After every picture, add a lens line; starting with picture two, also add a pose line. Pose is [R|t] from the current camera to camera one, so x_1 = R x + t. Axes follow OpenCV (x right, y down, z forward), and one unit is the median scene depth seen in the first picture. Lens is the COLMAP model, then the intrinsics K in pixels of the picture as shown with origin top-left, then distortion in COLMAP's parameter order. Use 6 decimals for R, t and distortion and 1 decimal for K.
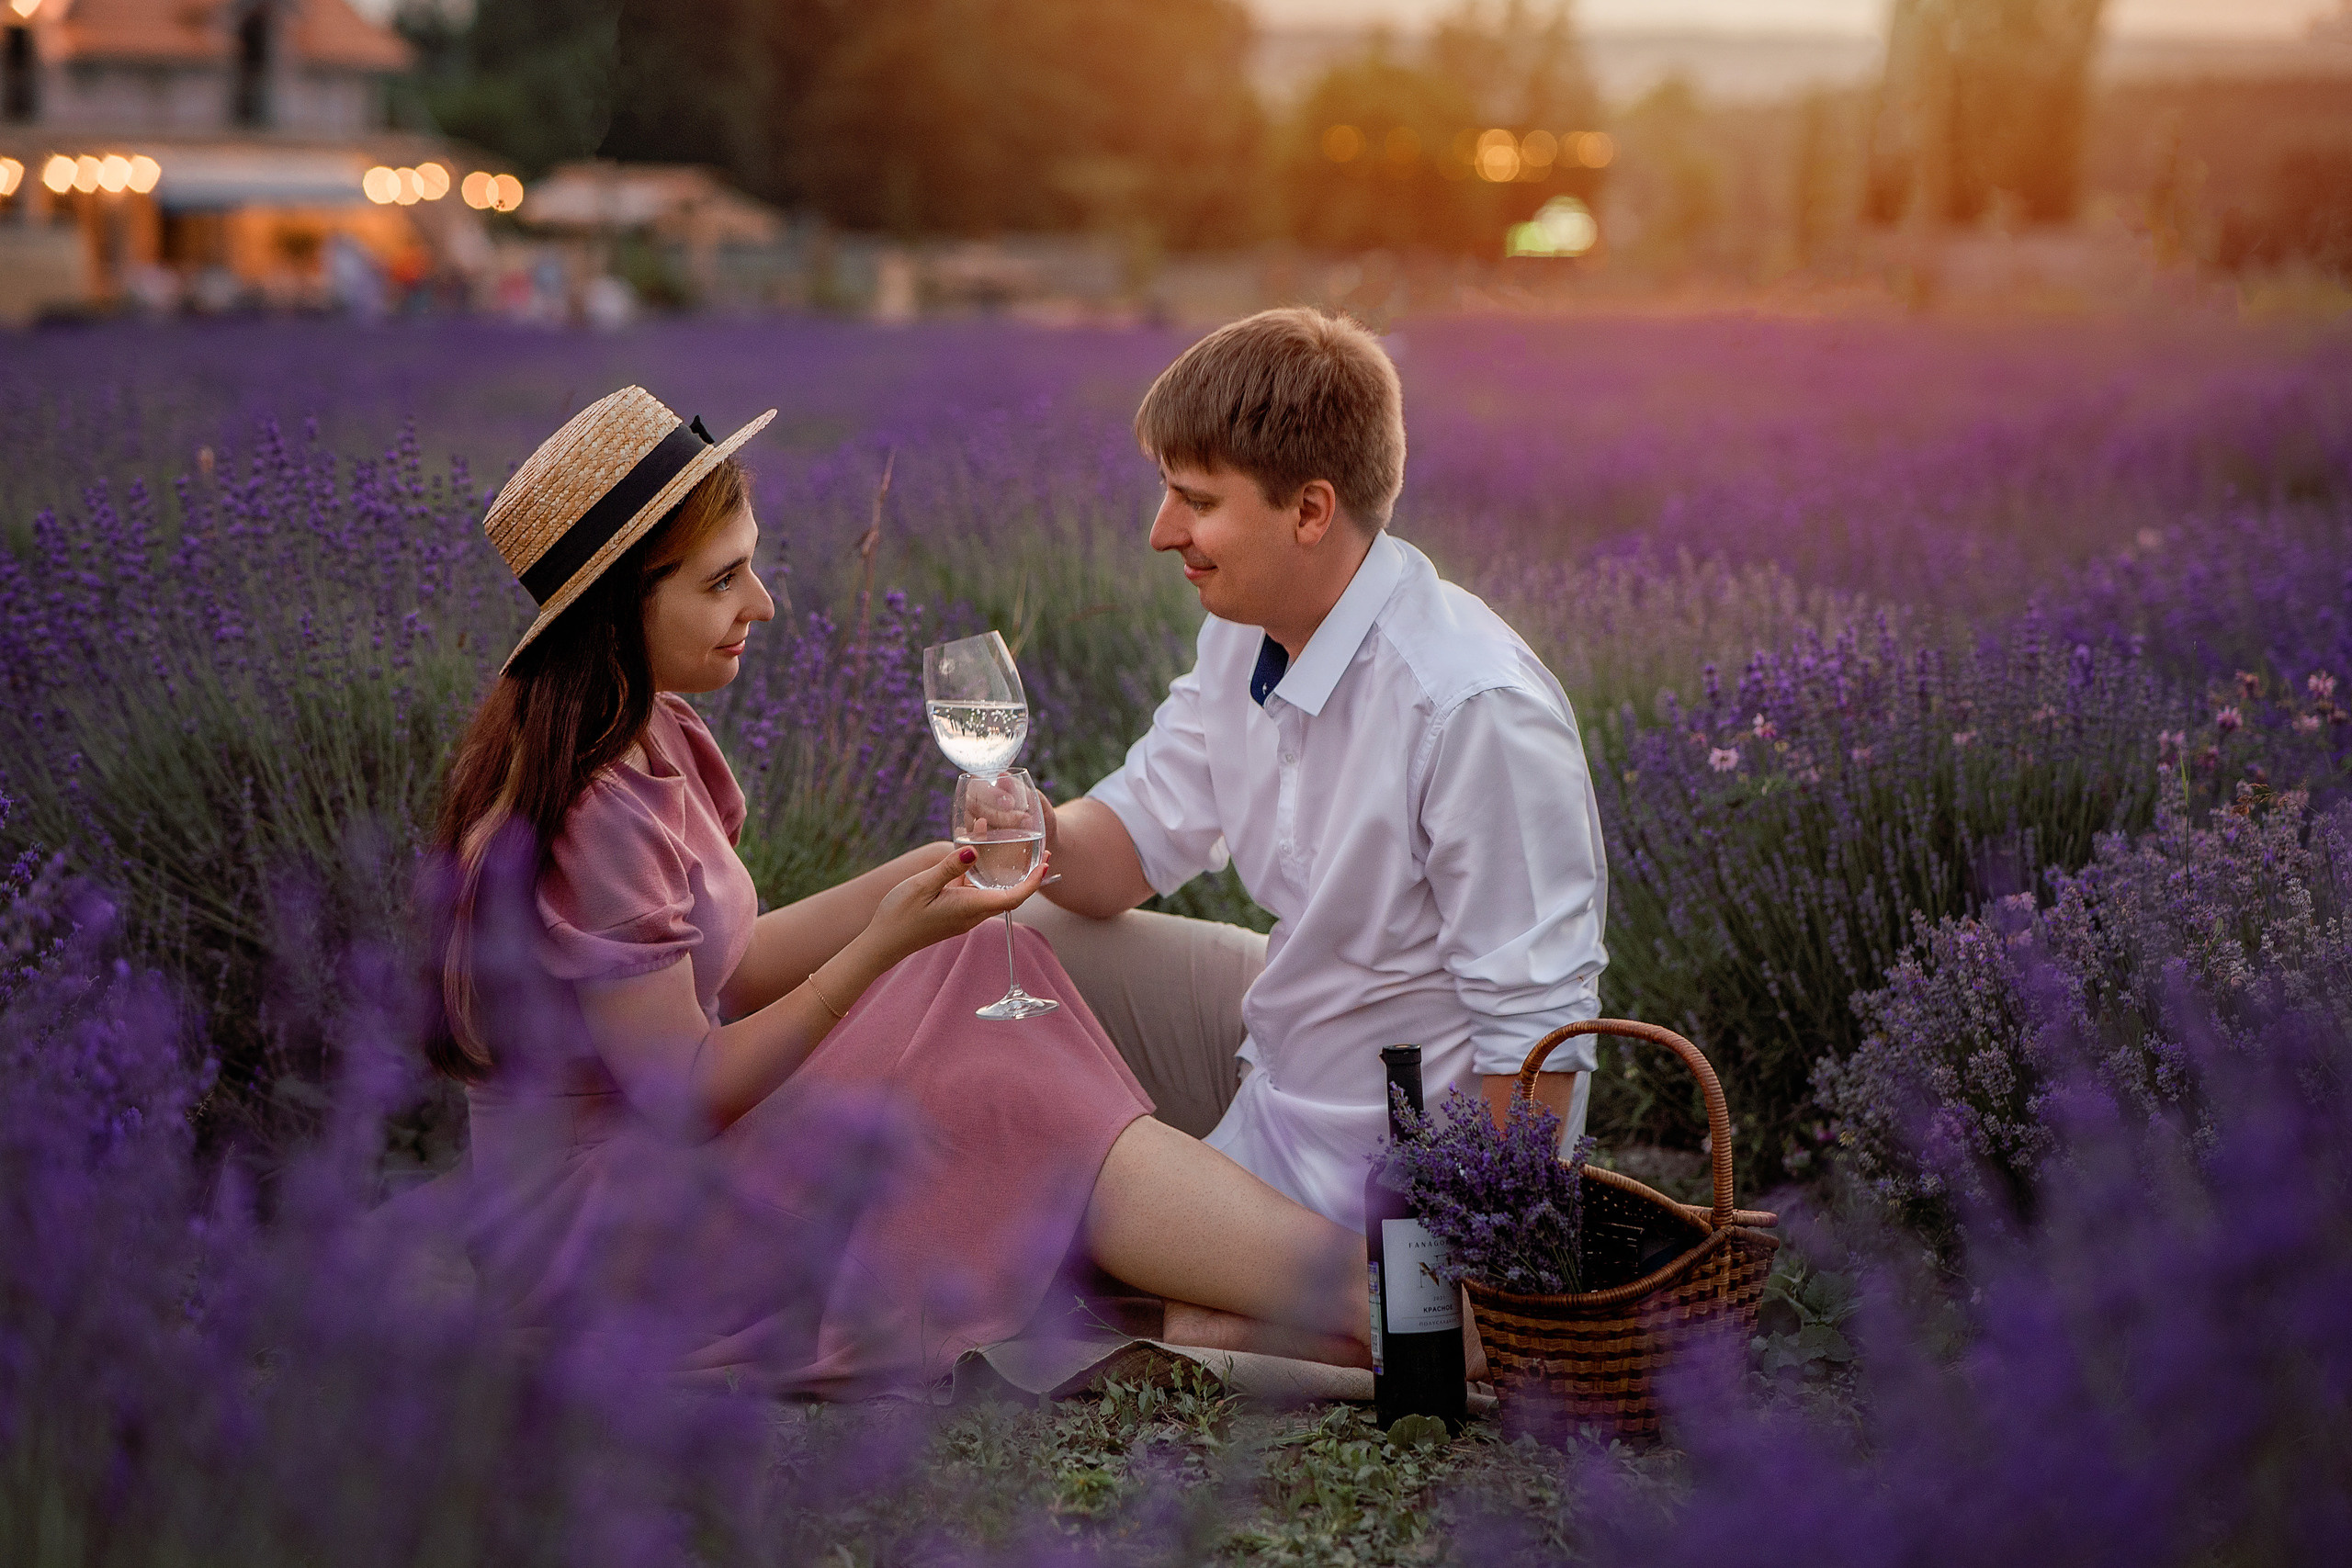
lens RADIAL K [[5694.8, 0, 1176.0], [0, 5694.8, 784.0], [0, 0, 1]] dist [0.039063, -0.461006]
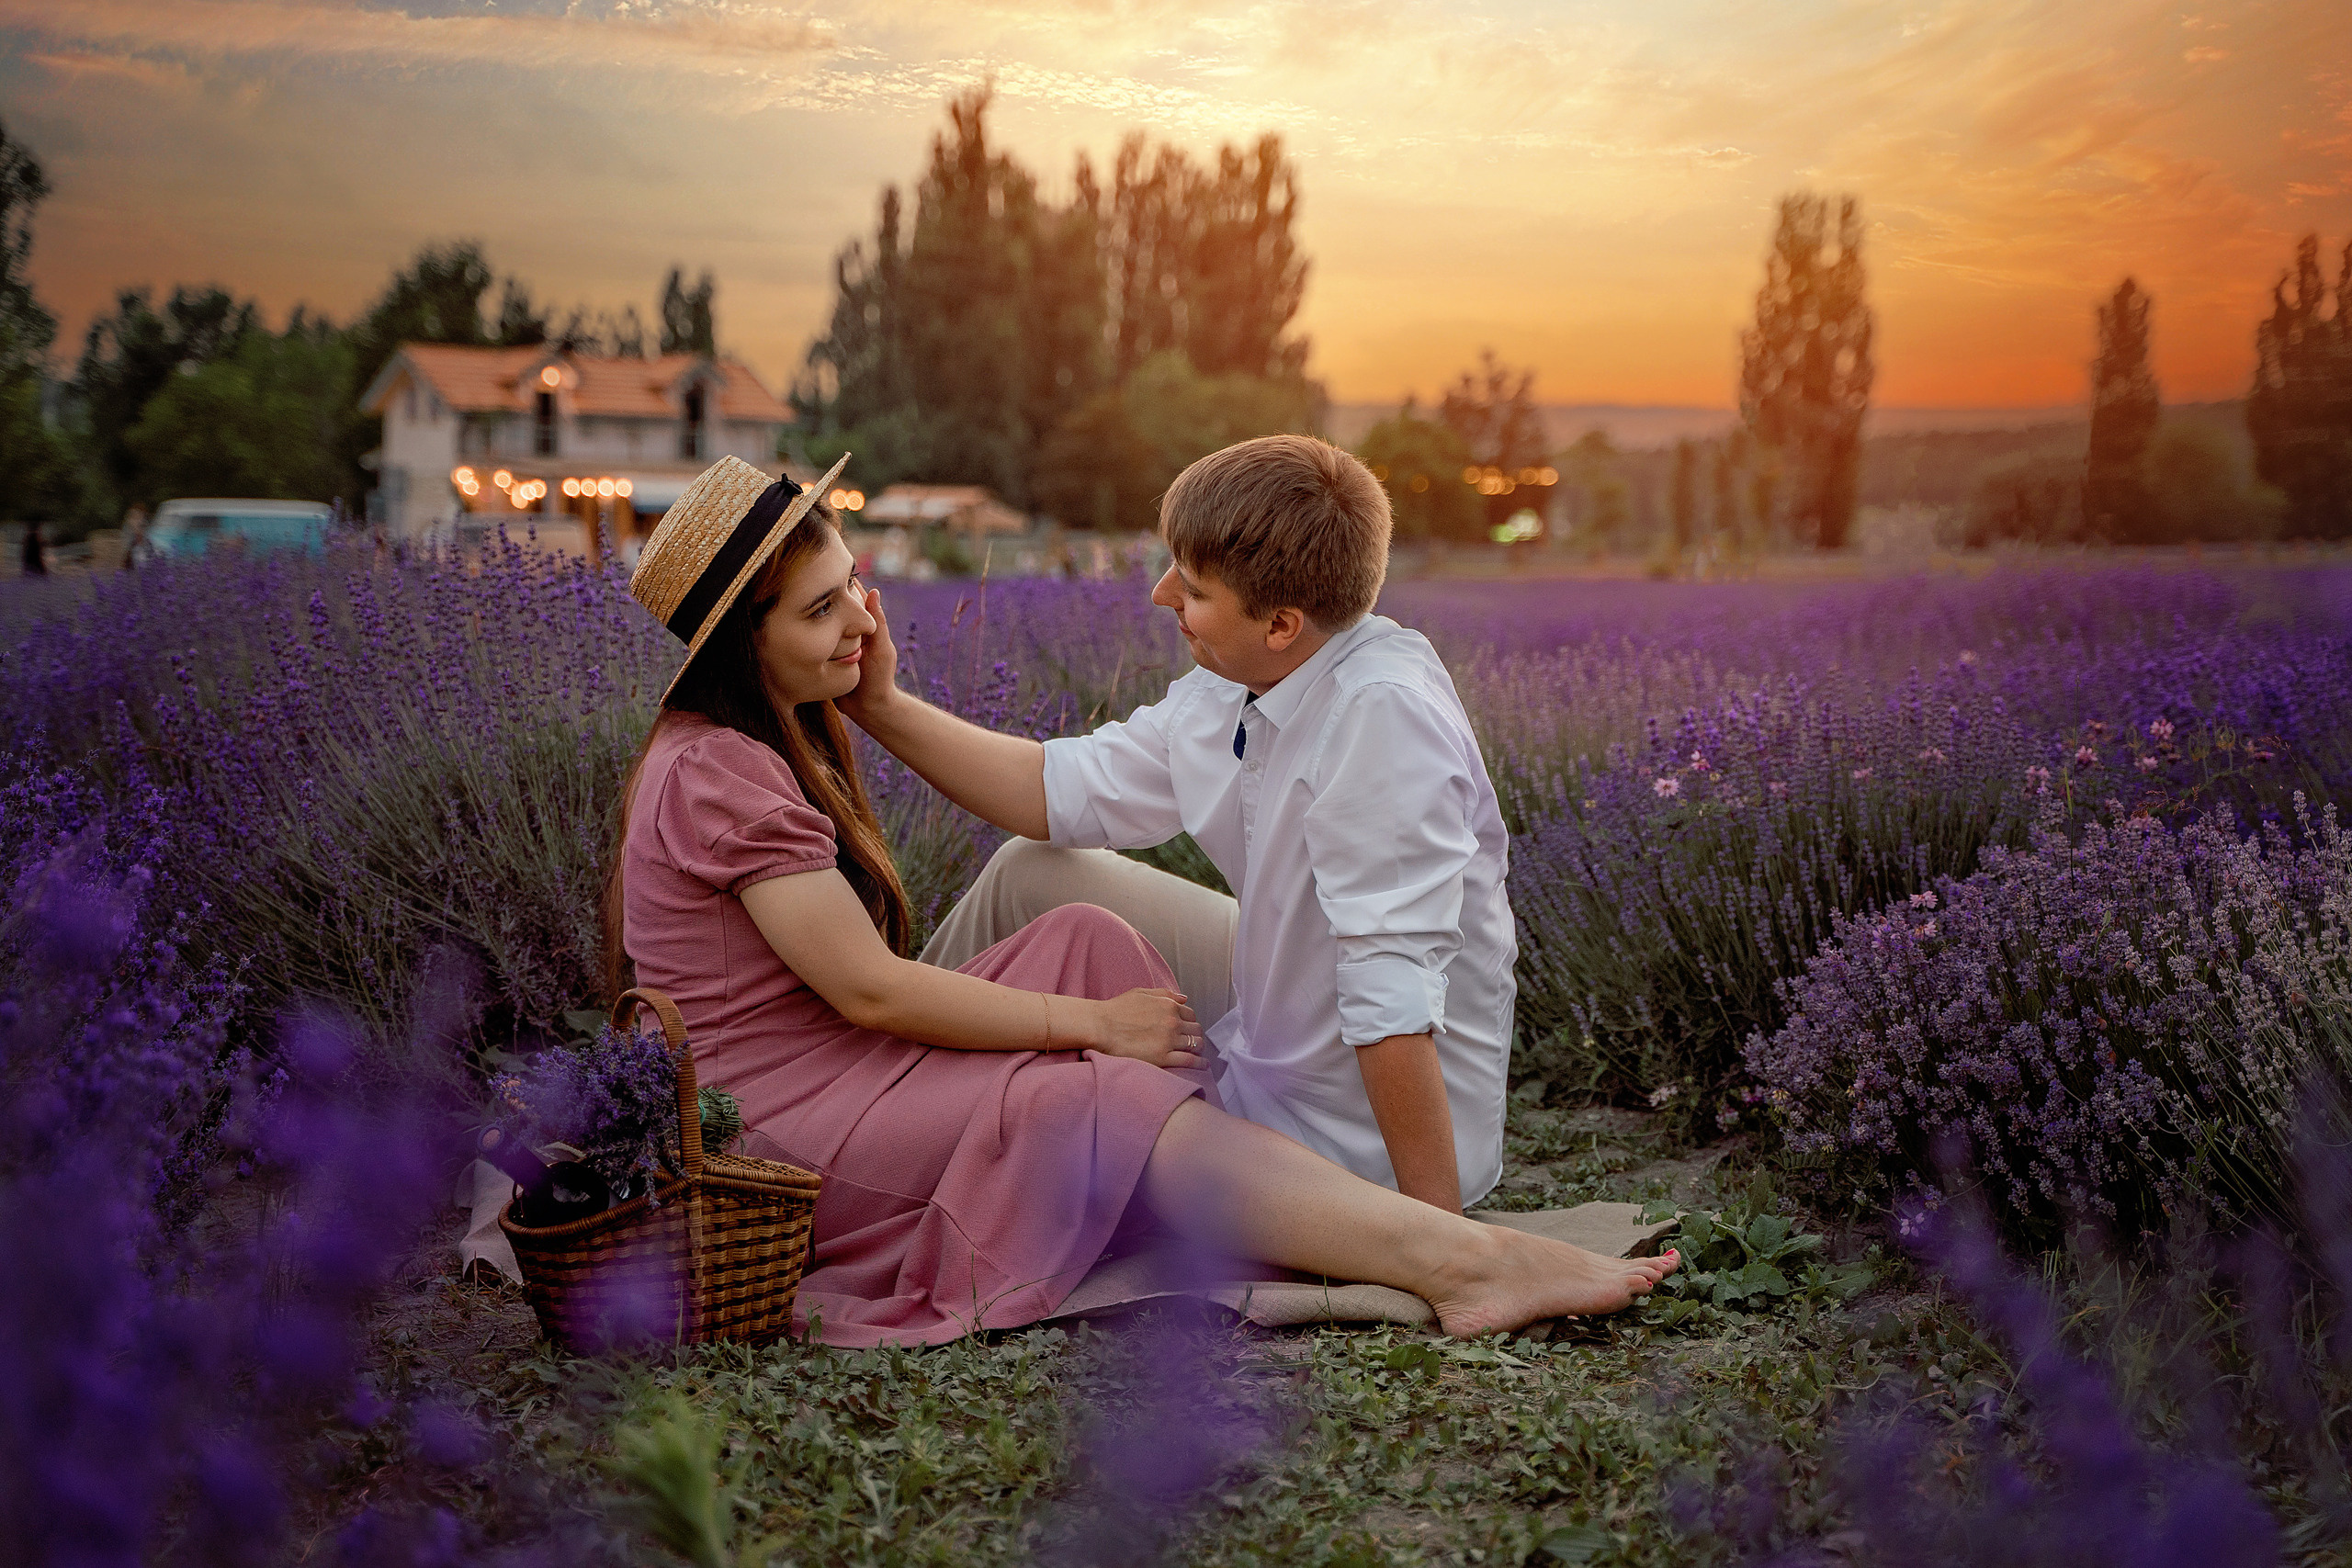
lens RADIAL K [[3559.9, 0, 1176.0], [0, 3559.9, 784.0], [0, 0, 1]] dist [0.127135, 0.063153]
pose [[0.999553, -0.000302, -0.029910, 0.013944], [-0.000499, 0.999641, -0.026775, 0.015002], [0.029908, 0.026778, 0.999194, 0.230018]]
